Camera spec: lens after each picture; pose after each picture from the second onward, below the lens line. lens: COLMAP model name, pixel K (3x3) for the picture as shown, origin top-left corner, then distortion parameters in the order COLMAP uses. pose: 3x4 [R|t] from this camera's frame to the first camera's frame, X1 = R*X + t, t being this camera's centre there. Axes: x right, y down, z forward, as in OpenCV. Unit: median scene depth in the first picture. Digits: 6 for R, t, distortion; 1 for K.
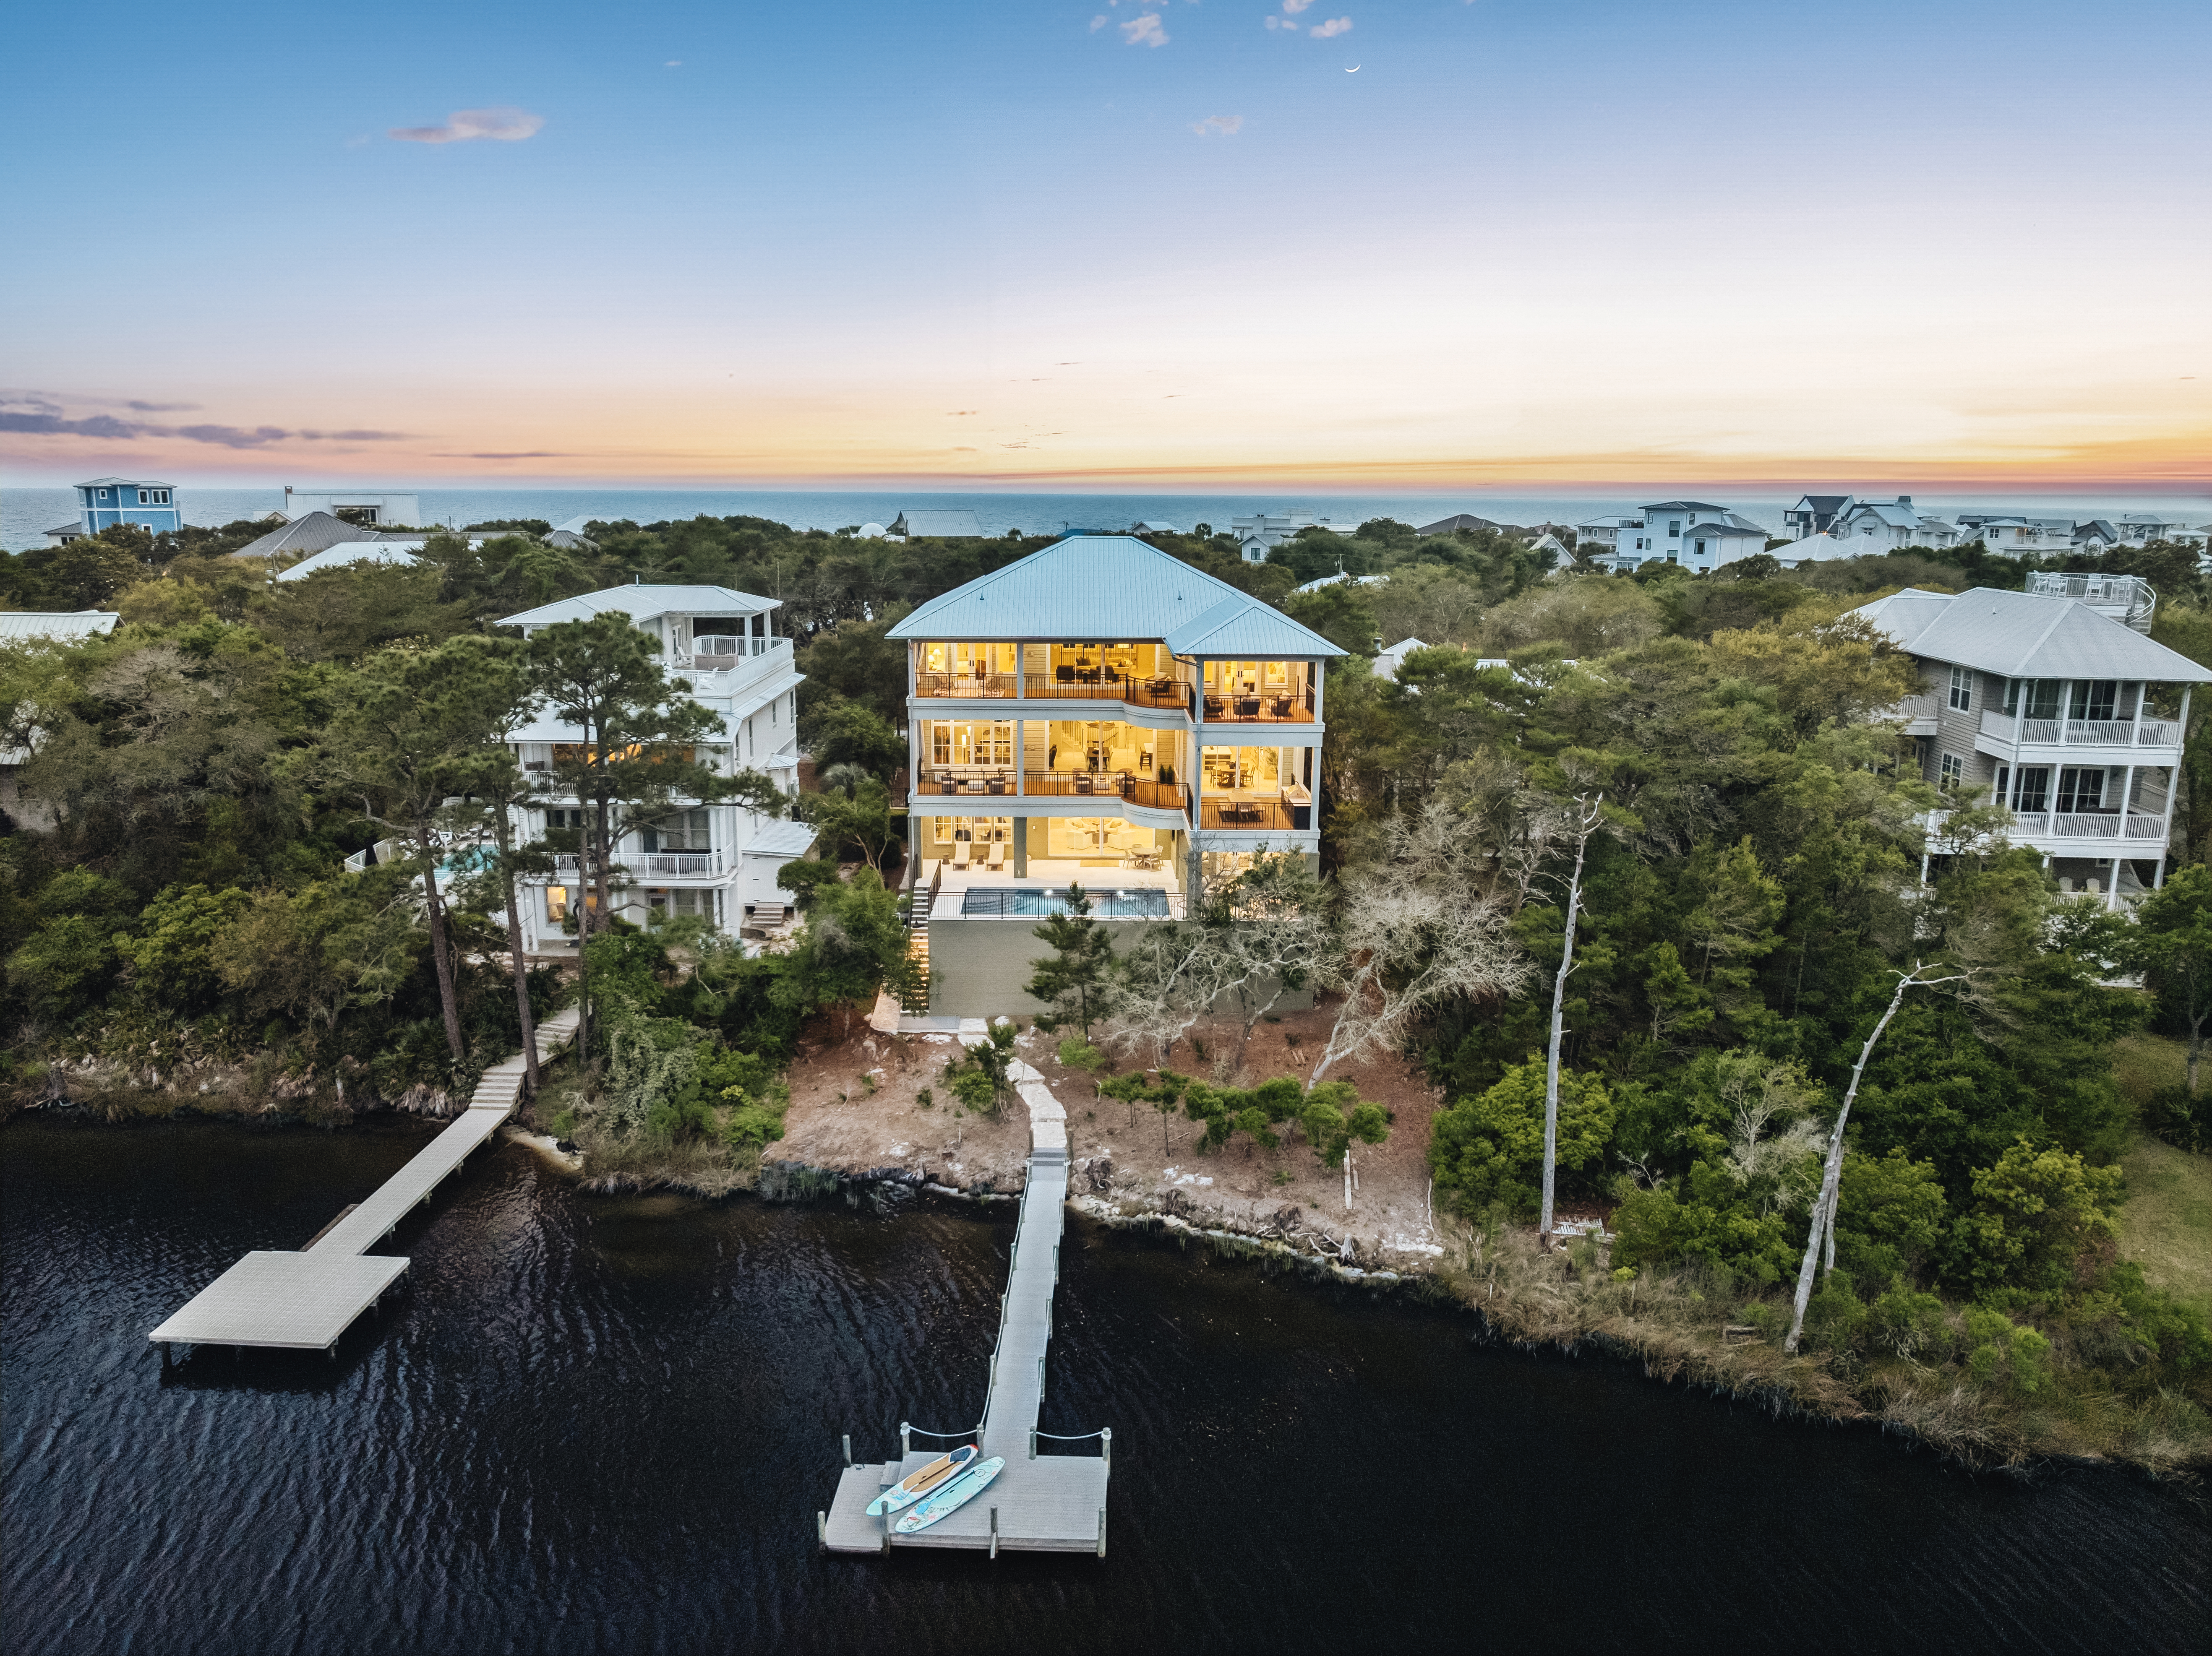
lens RADIAL K [[1569.8, 0, 1063.7], [0, 1569.8, 826.4], [0, 0, 1]] dist [-0.028987, -0.003000]
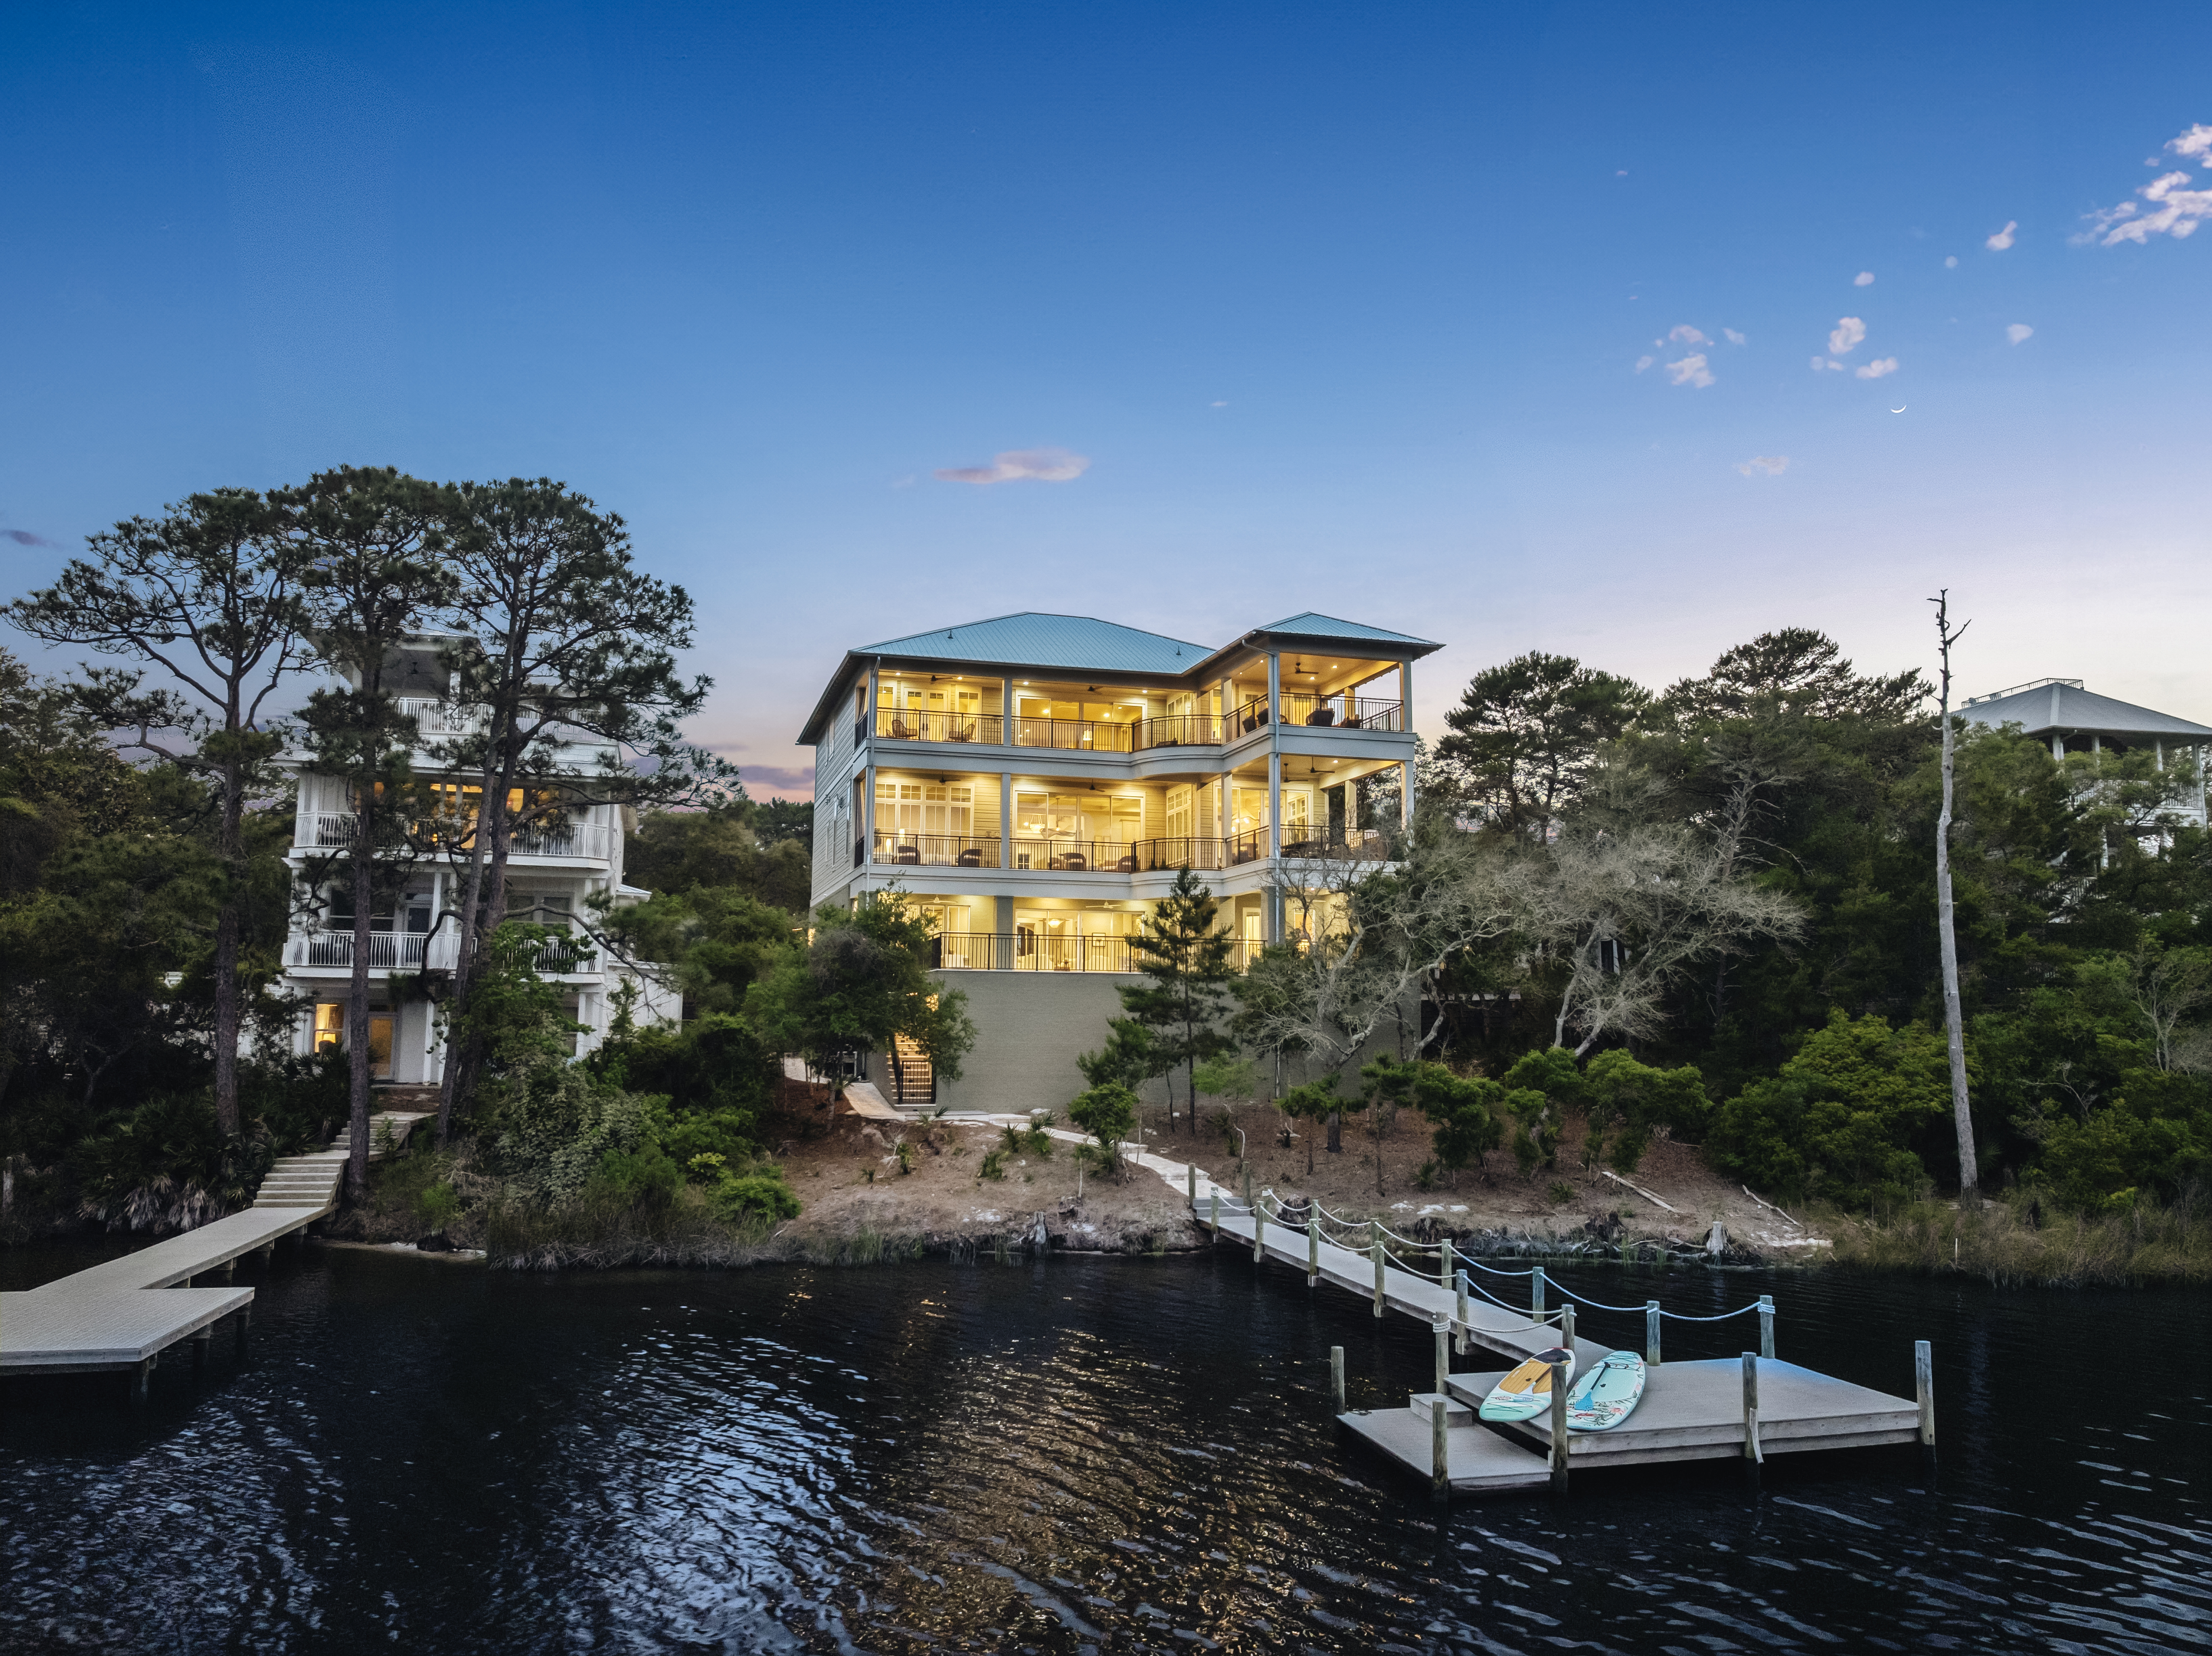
lens RADIAL K [[1569.8, 0, 1063.7], [0, 1569.8, 826.4], [0, 0, 1]] dist [-0.028987, -0.003000]
pose [[0.962739, 0.042208, 0.267118, -0.258147], [0.050906, 0.941802, -0.332291, 0.272678], [-0.265598, 0.333507, 0.904561, 0.336831]]
